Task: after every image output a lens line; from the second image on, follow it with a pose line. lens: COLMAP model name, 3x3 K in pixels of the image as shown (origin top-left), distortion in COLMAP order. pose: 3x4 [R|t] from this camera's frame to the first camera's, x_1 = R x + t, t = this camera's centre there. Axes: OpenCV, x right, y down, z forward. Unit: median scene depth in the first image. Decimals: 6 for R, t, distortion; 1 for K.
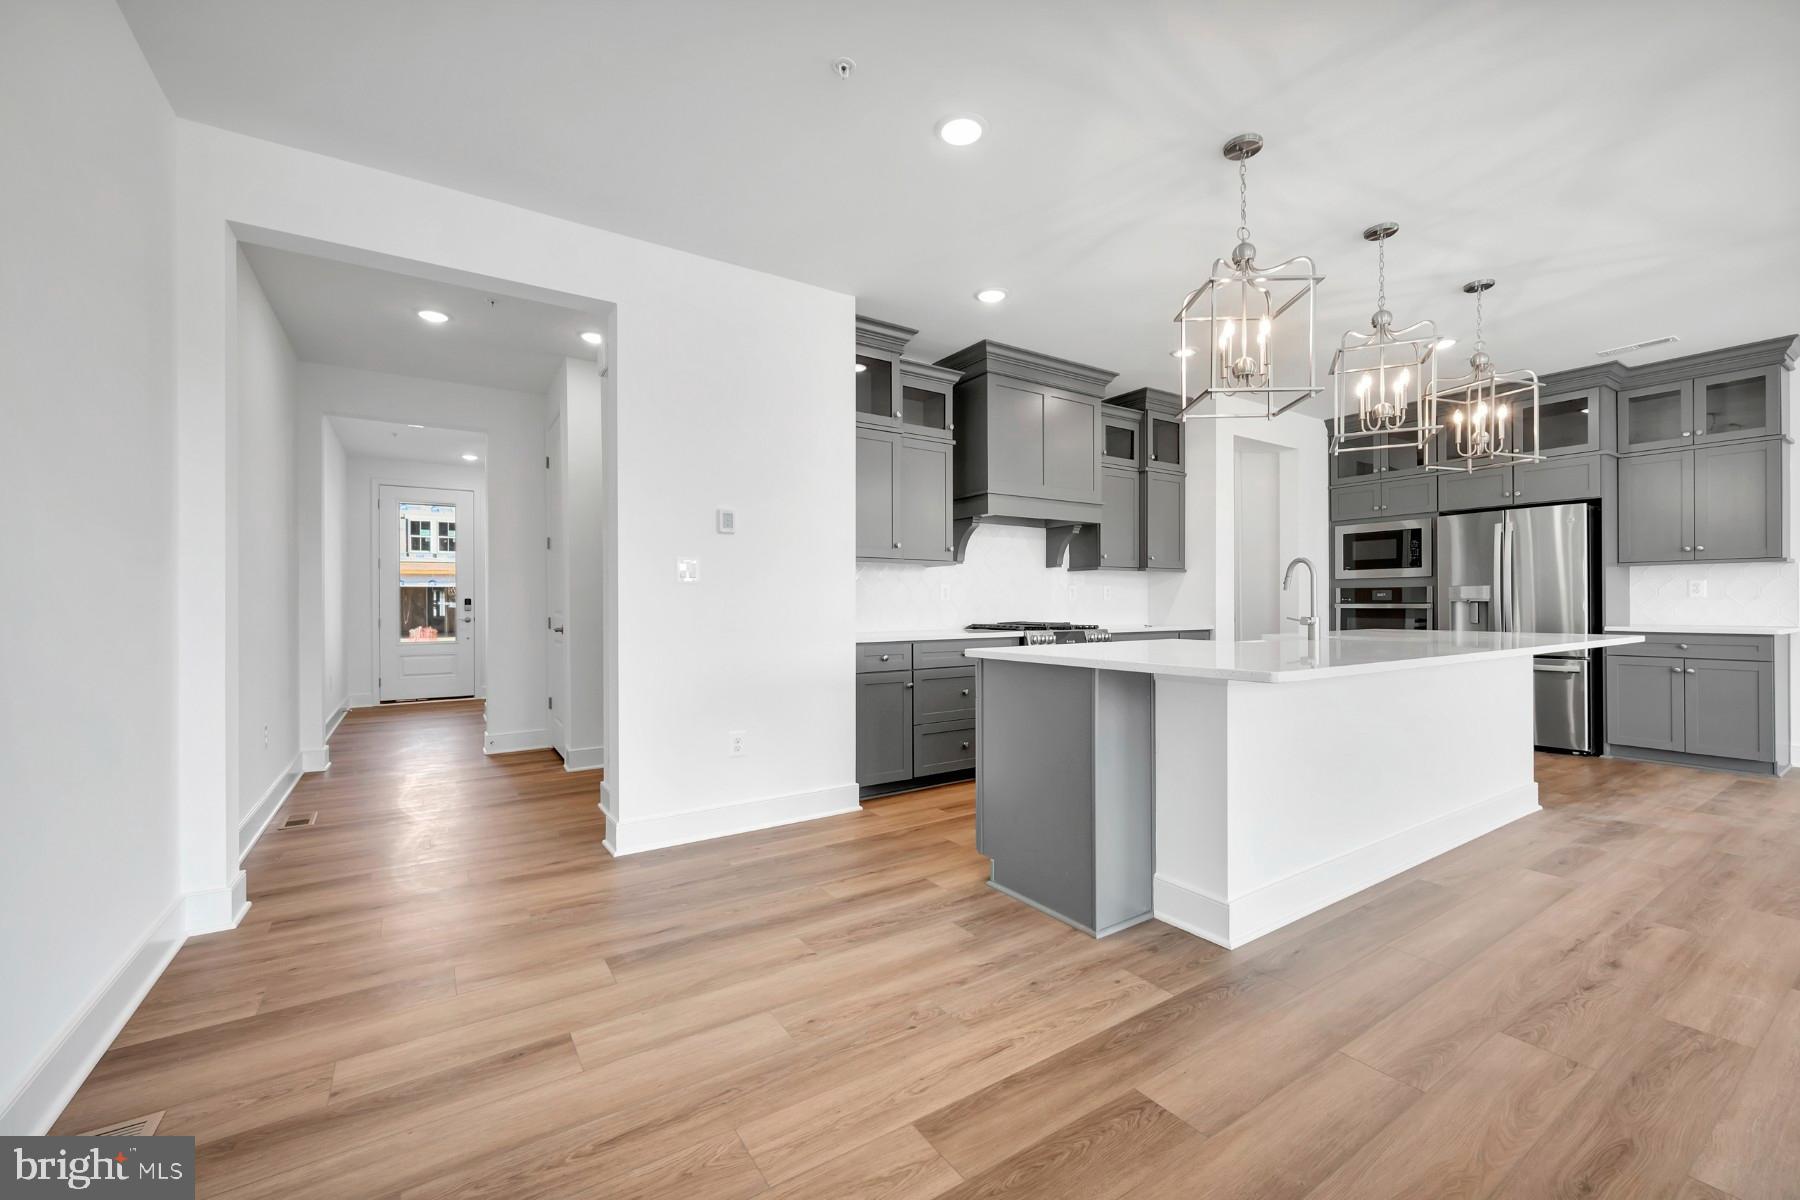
lens RADIAL K [[733.9, 0, 904.5], [0, 733.9, 606.4], [0, 0, 1]] dist [0.002434, 0.000694]
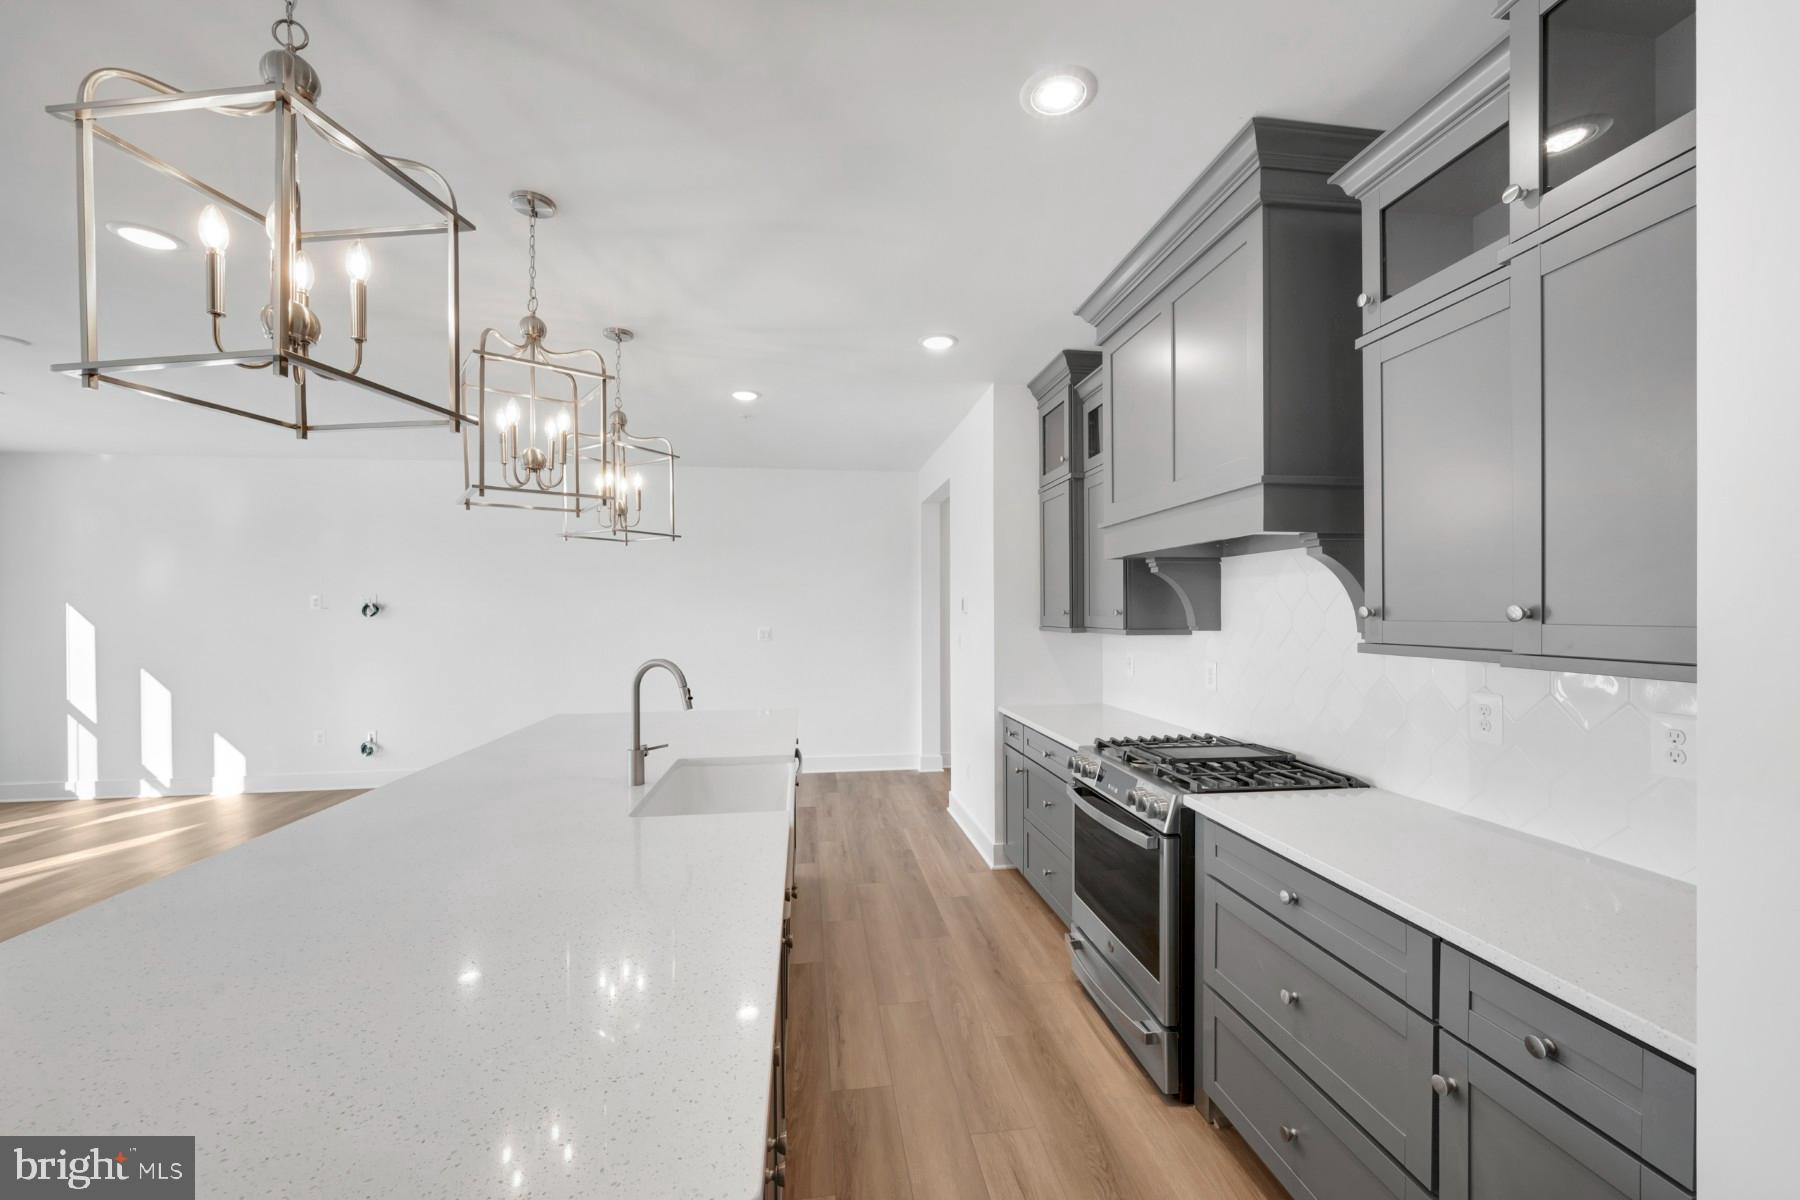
lens RADIAL K [[725.3, 0, 907.9], [0, 725.3, 614.5], [0, 0, 1]] dist [-0.001366, -0.000058]
pose [[-0.435362, 0.012143, -0.900174, 0.932601], [0.003927, 0.999925, 0.011589, -0.102837], [0.900247, 0.001510, -0.435377, 1.353240]]
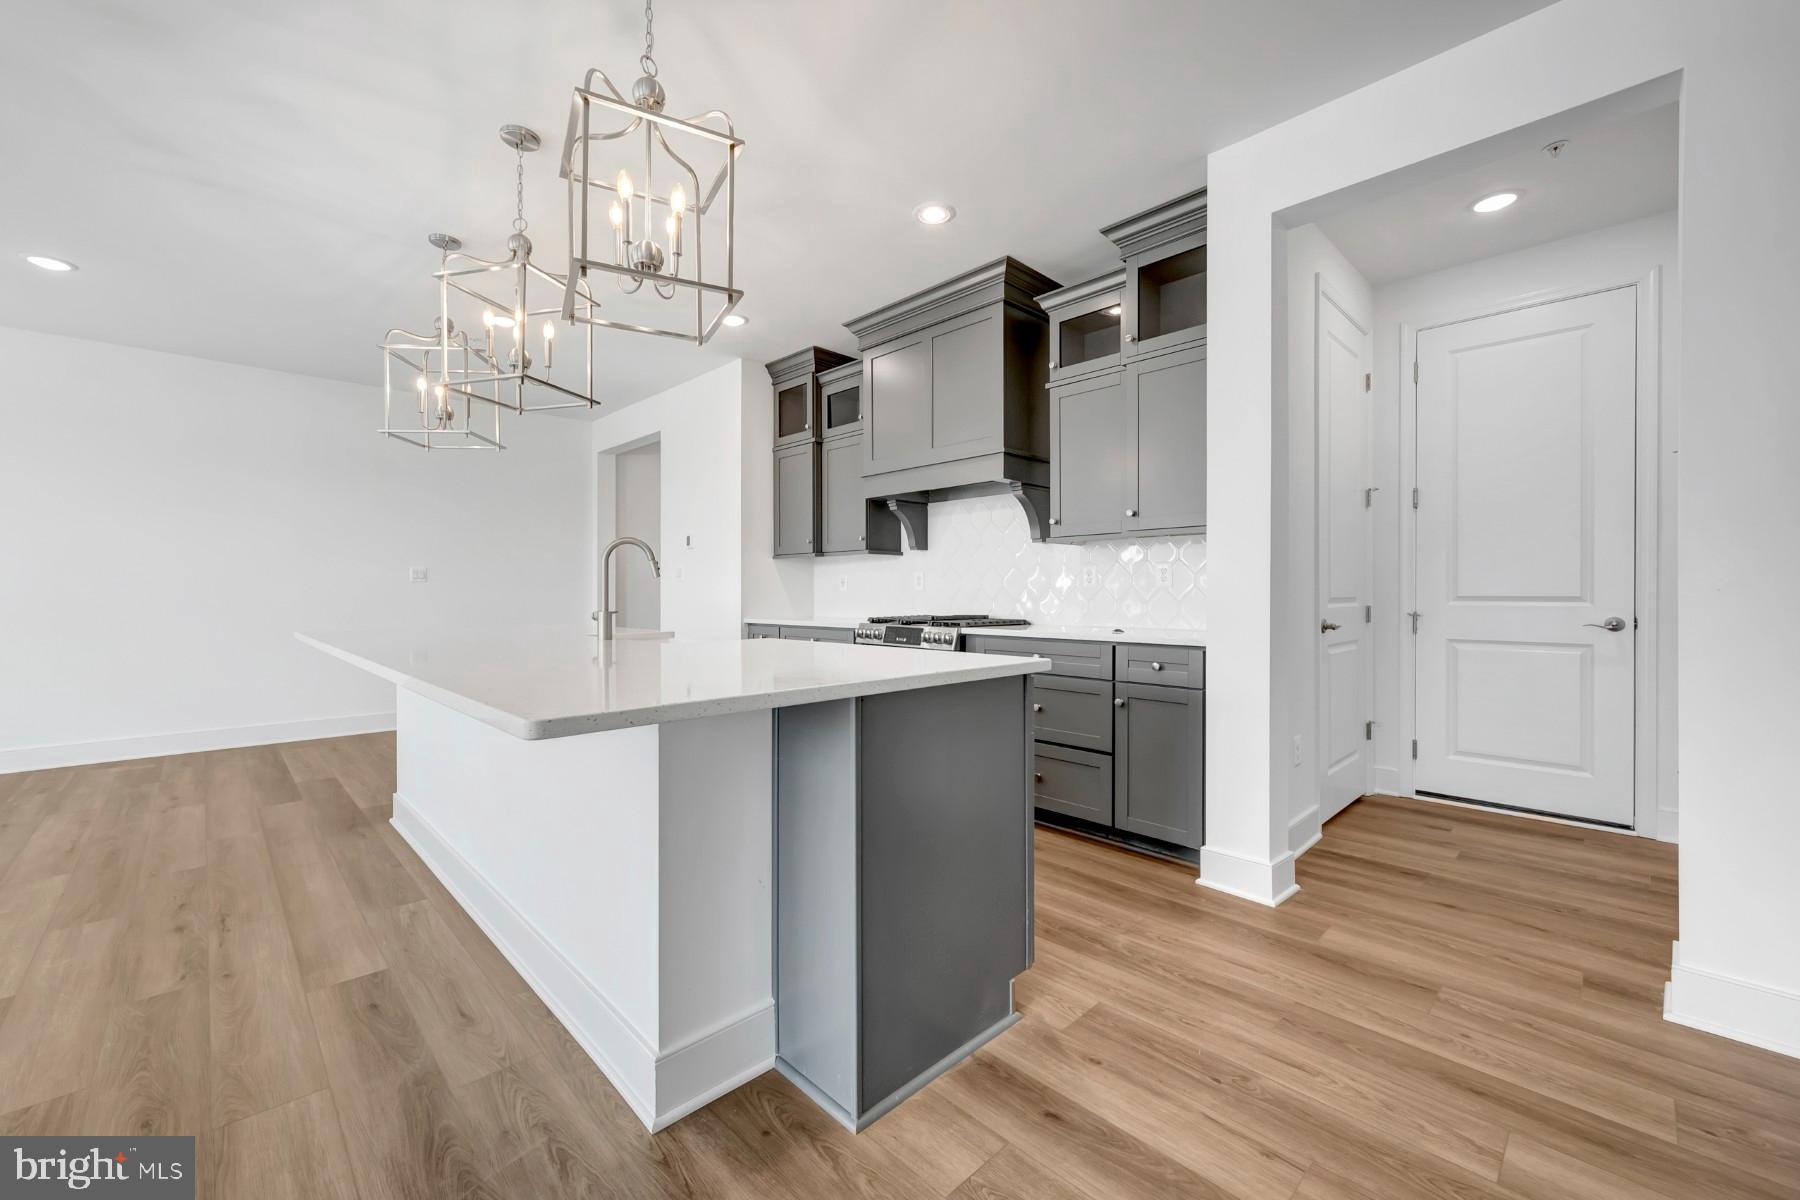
lens RADIAL K [[714.9, 0, 903.8], [0, 714.9, 596.4], [0, 0, 1]] dist [-0.000714, -0.000117]
pose [[0.187284, 0.011021, -0.982244, 1.251110], [-0.002107, 0.999939, 0.010818, -0.011381], [0.982304, 0.000043, 0.187296, 1.055716]]
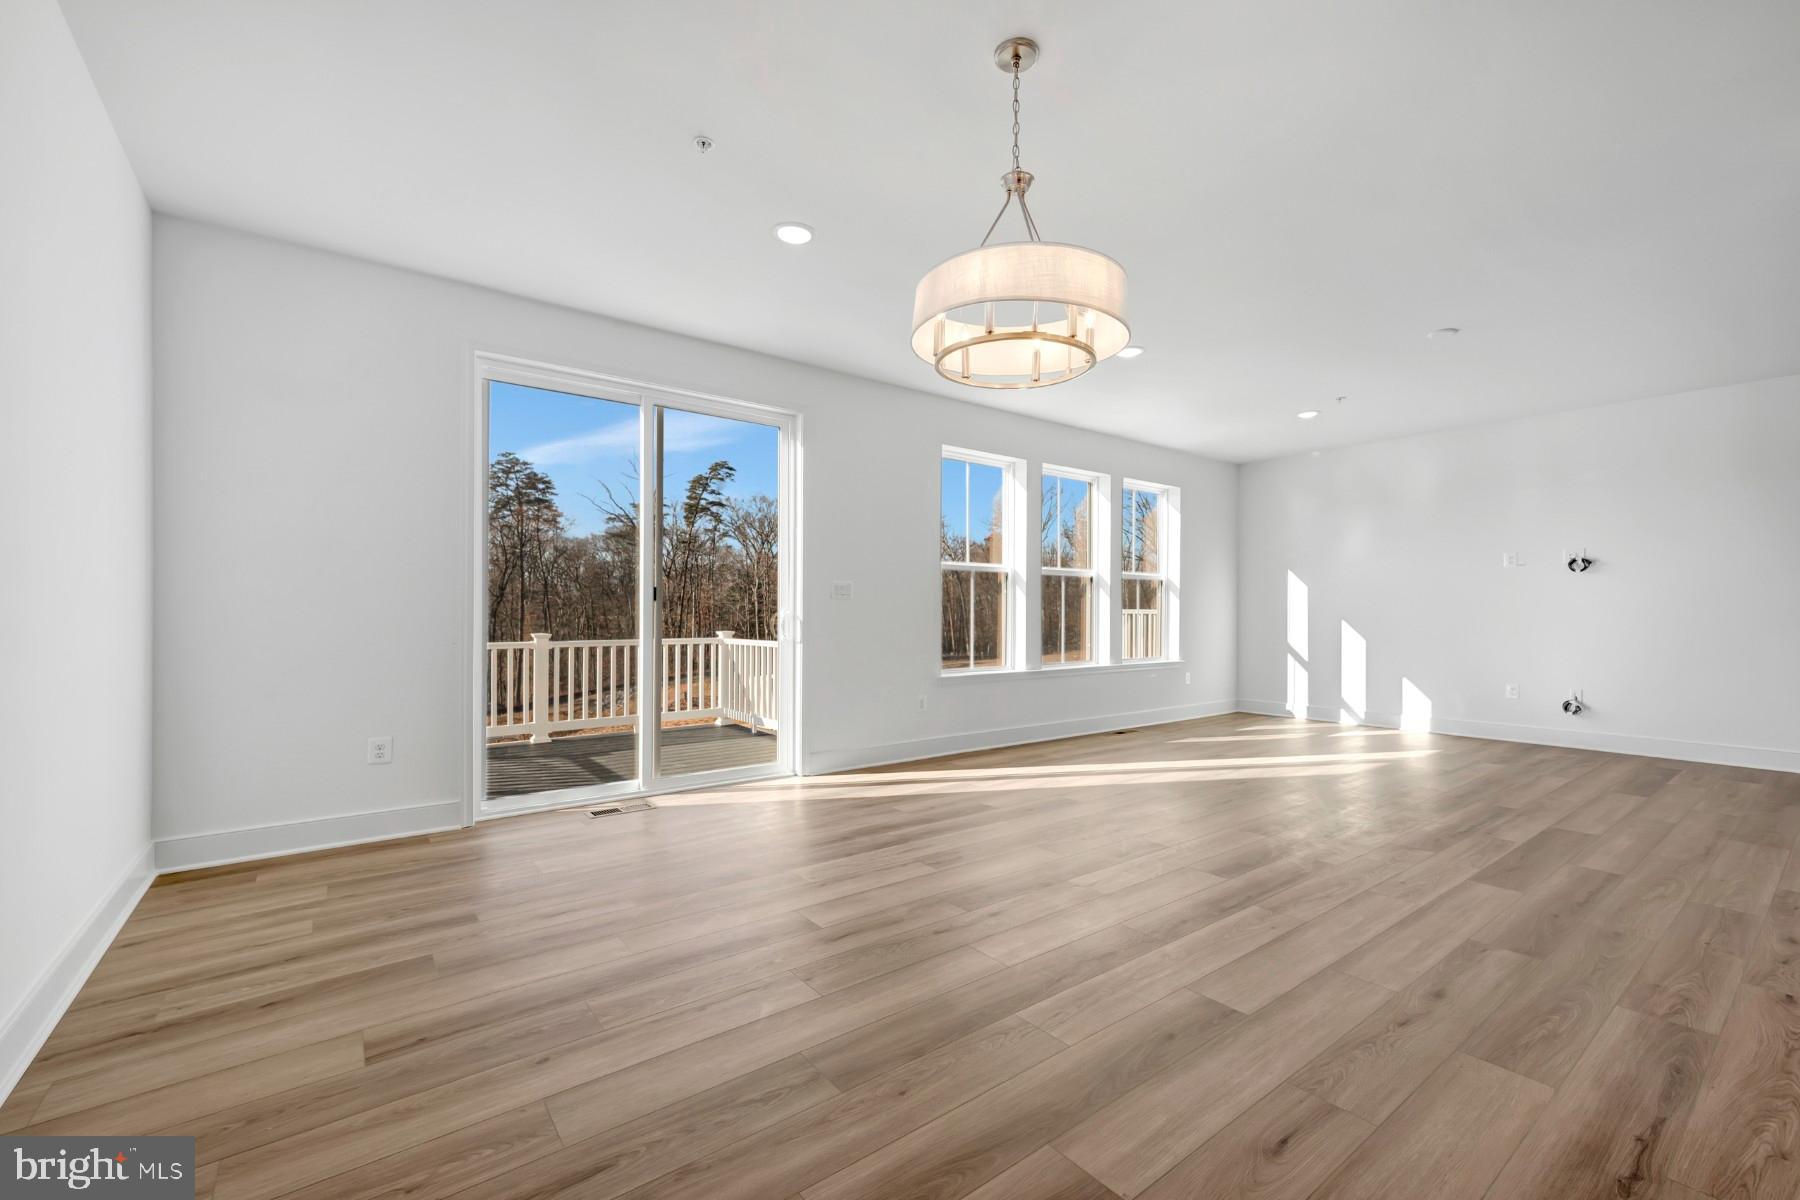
lens RADIAL K [[709.4, 0, 903.1], [0, 709.4, 611.8], [0, 0, 1]] dist [0.003104, 0.000474]
pose [[-0.995788, 0.002327, -0.091654, 1.568045], [0.002047, 0.999993, 0.003146, -0.008058], [0.091661, 0.002945, -0.995786, 0.986801]]
